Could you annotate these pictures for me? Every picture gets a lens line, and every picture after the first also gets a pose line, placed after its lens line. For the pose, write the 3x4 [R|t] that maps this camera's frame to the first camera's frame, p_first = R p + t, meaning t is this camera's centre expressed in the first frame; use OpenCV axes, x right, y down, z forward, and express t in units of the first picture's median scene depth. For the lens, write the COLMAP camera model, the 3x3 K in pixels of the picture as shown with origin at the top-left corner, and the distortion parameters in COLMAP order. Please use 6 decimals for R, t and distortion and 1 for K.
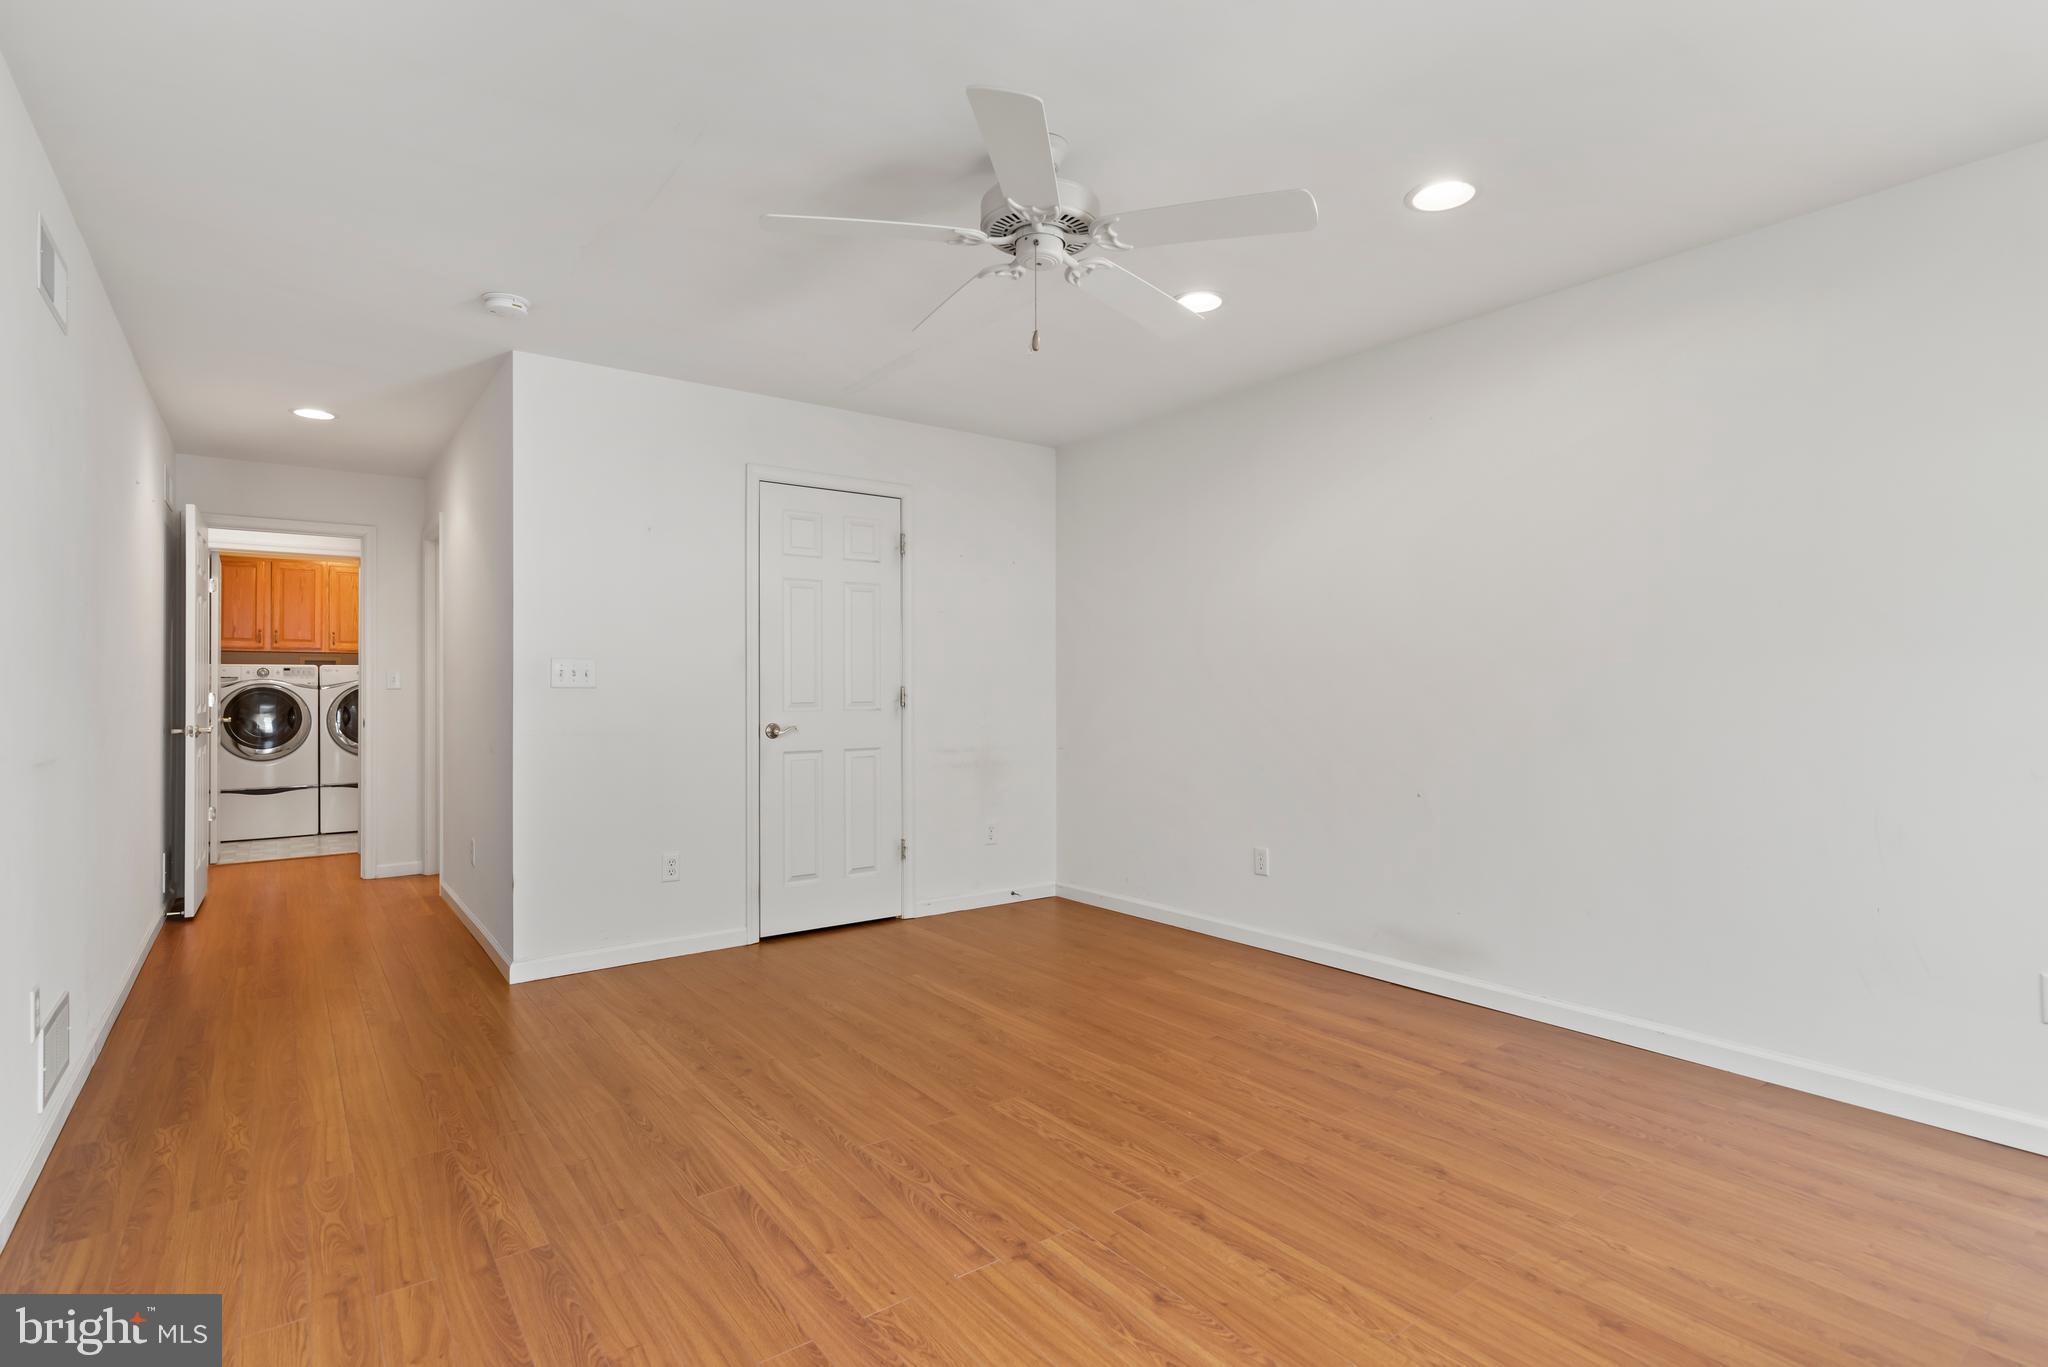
lens RADIAL K [[1008.5, 0, 1036.4], [0, 1008.5, 694.3], [0, 0, 1]] dist [-0.000436, -0.000018]
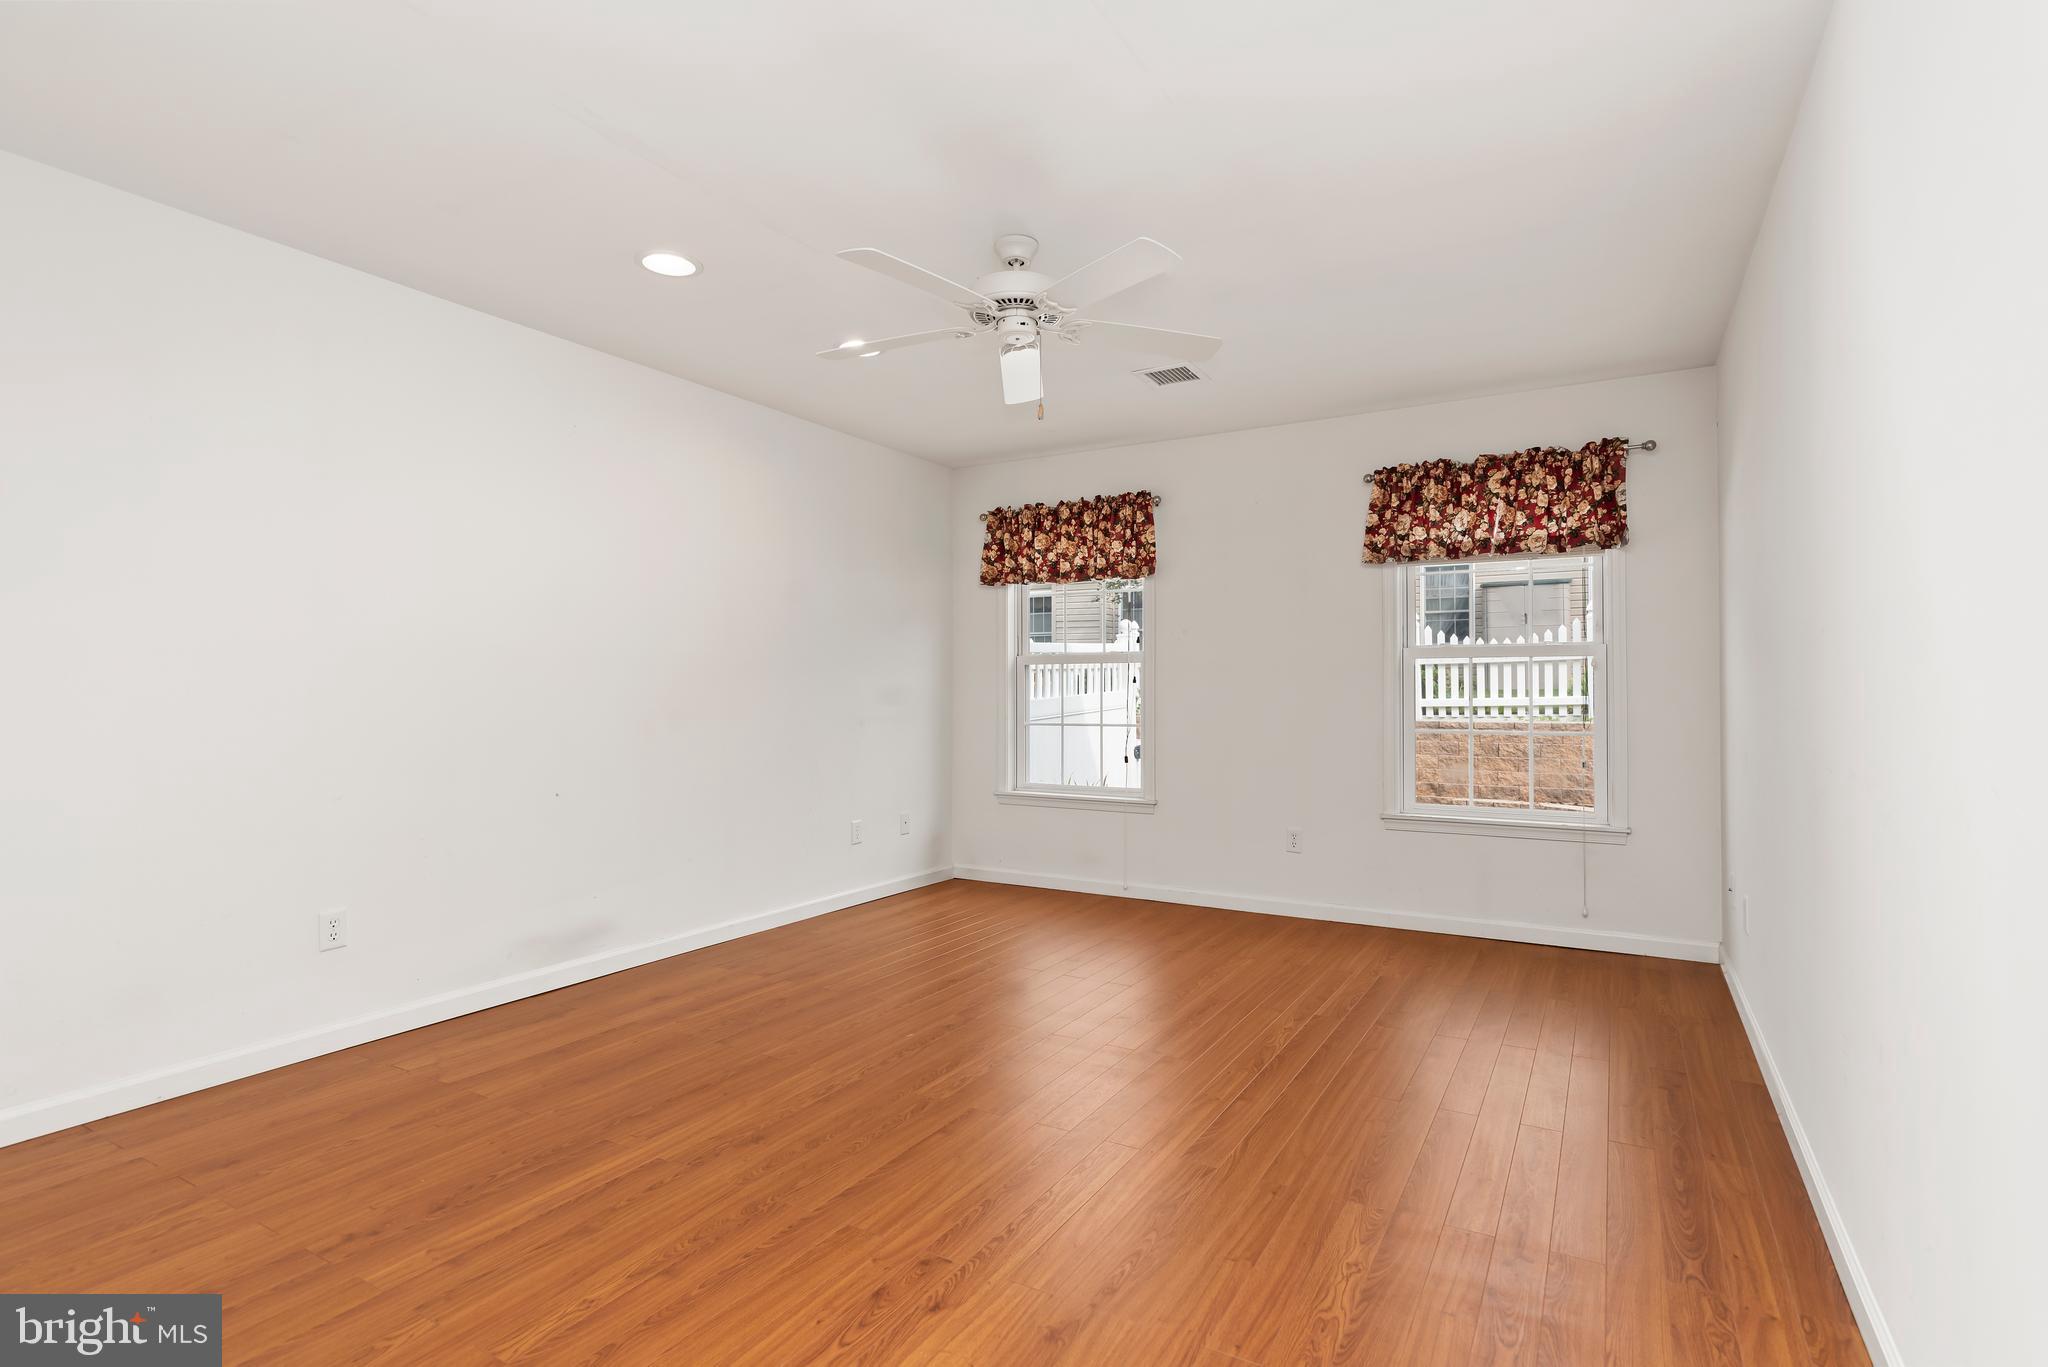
lens RADIAL K [[1008.5, 0, 1036.4], [0, 1008.5, 694.3], [0, 0, 1]] dist [-0.000436, -0.000018]
pose [[-0.395486, -0.001054, 0.918471, -0.920364], [0.006166, 0.999974, 0.003803, -0.005301], [-0.918451, 0.007168, -0.395469, 1.184004]]
